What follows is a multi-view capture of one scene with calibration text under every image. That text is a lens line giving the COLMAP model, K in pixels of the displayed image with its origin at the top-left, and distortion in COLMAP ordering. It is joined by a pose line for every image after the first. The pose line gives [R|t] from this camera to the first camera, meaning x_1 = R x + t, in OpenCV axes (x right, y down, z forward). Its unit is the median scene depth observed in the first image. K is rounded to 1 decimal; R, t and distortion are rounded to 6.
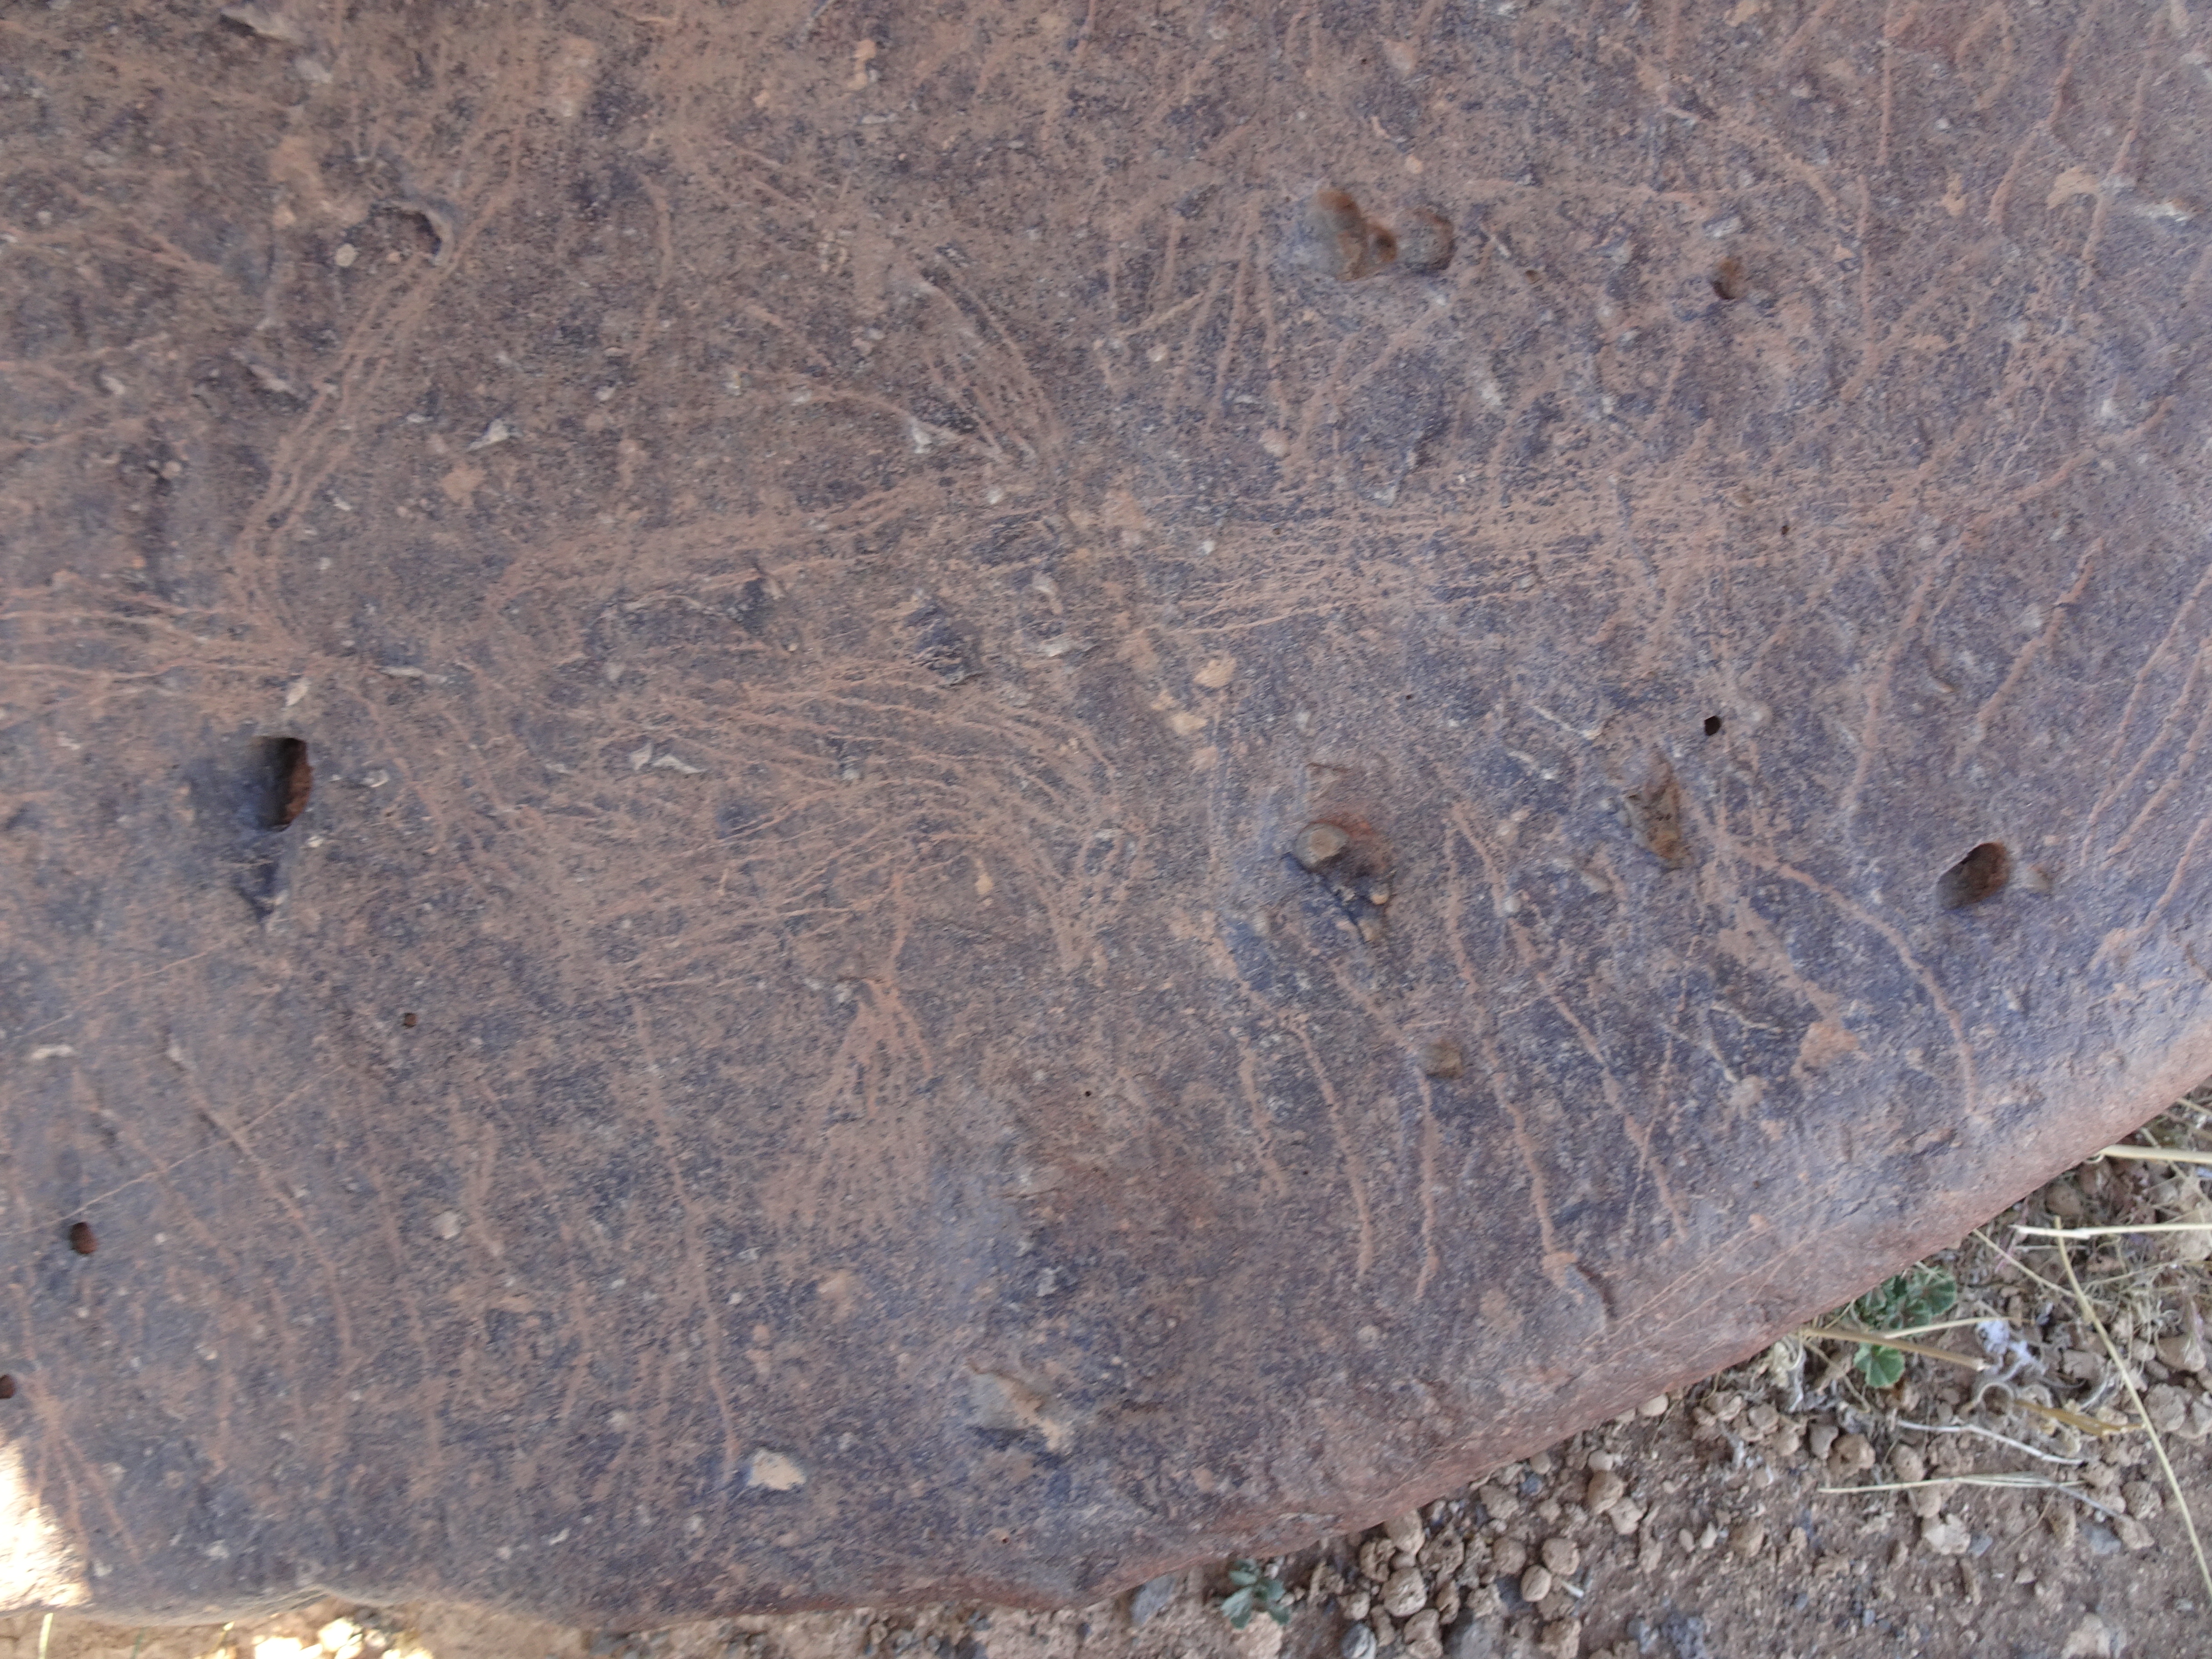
lens RADIAL K [[1583.2, 0, 1112.8], [0, 1583.2, 829.7], [0, 0, 1]] dist [0.015356, -0.005124]
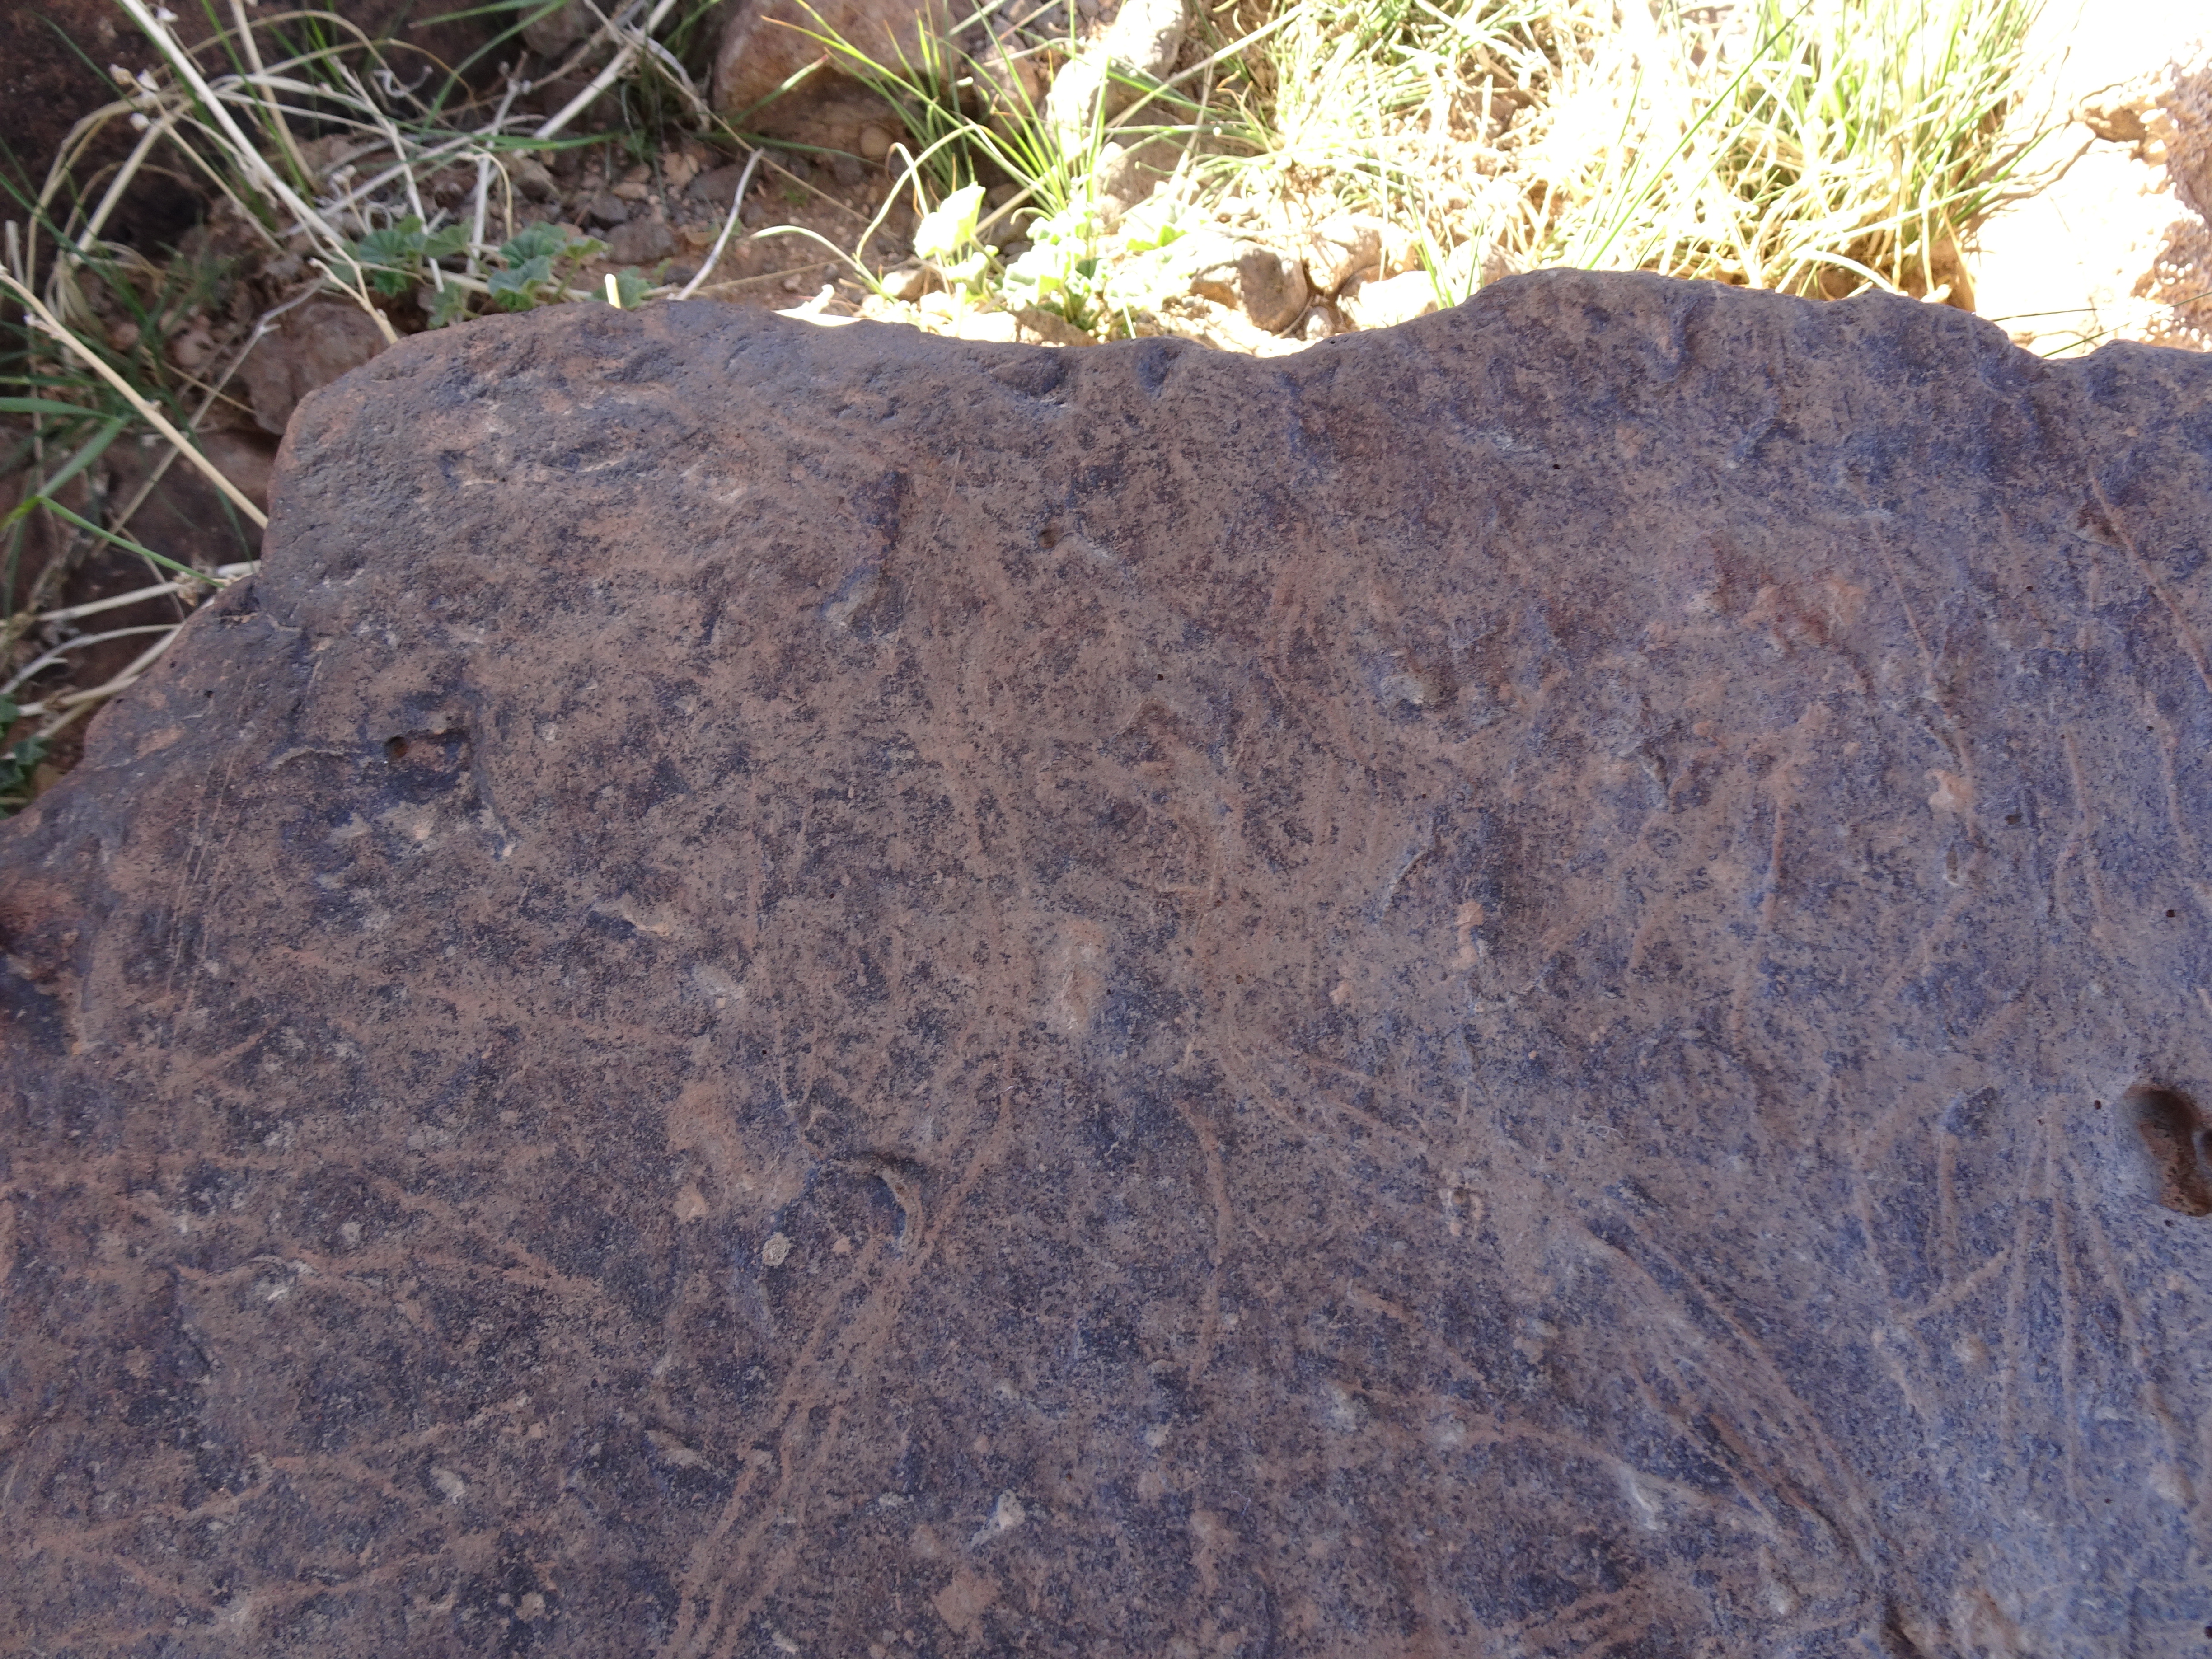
lens RADIAL K [[1576.1, 0, 1110.5], [0, 1576.1, 829.3], [0, 0, 1]] dist [0.014099, -0.006141]
pose [[0.997928, -0.056316, 0.031108, -0.361587], [0.061080, 0.981184, -0.183159, -0.426028], [-0.020208, 0.184680, 0.982591, 0.285690]]
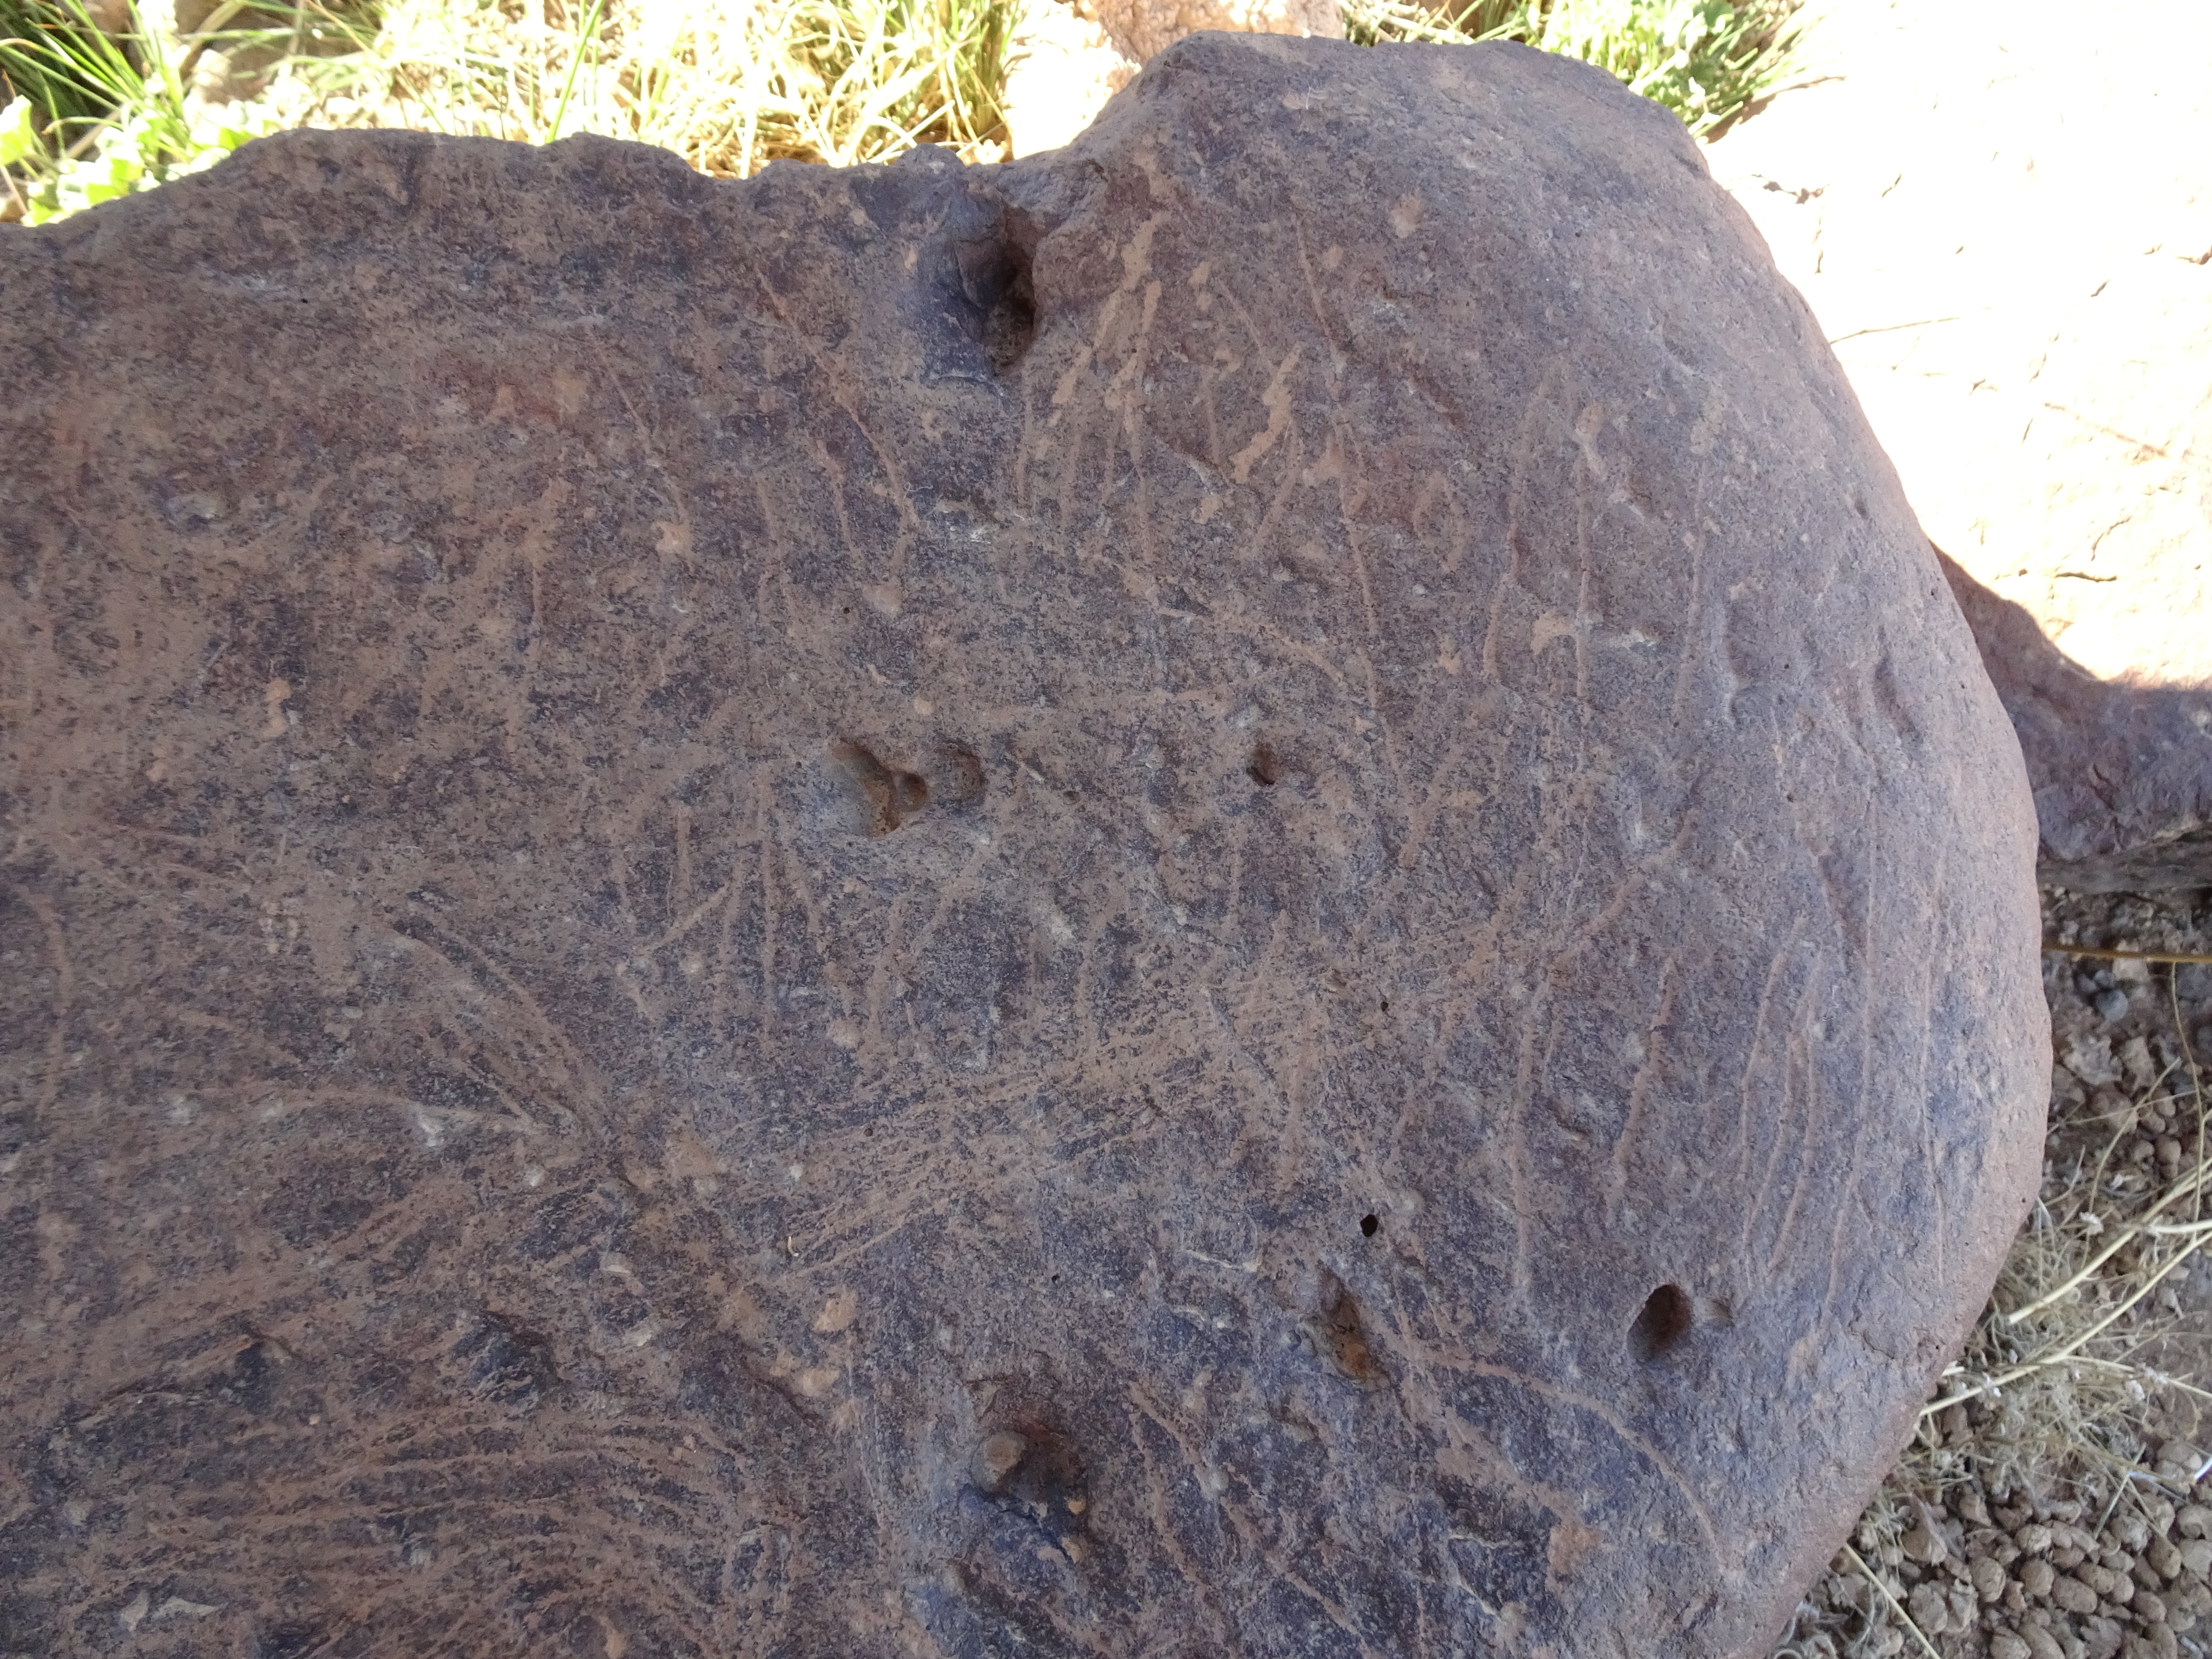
lens RADIAL K [[1583.2, 0, 1112.8], [0, 1583.2, 829.7], [0, 0, 1]] dist [0.015356, -0.005124]
pose [[0.947947, -0.214552, 0.235296, 0.060096], [0.244618, 0.963726, -0.106741, -0.223088], [-0.203860, 0.158742, 0.966045, 0.080112]]
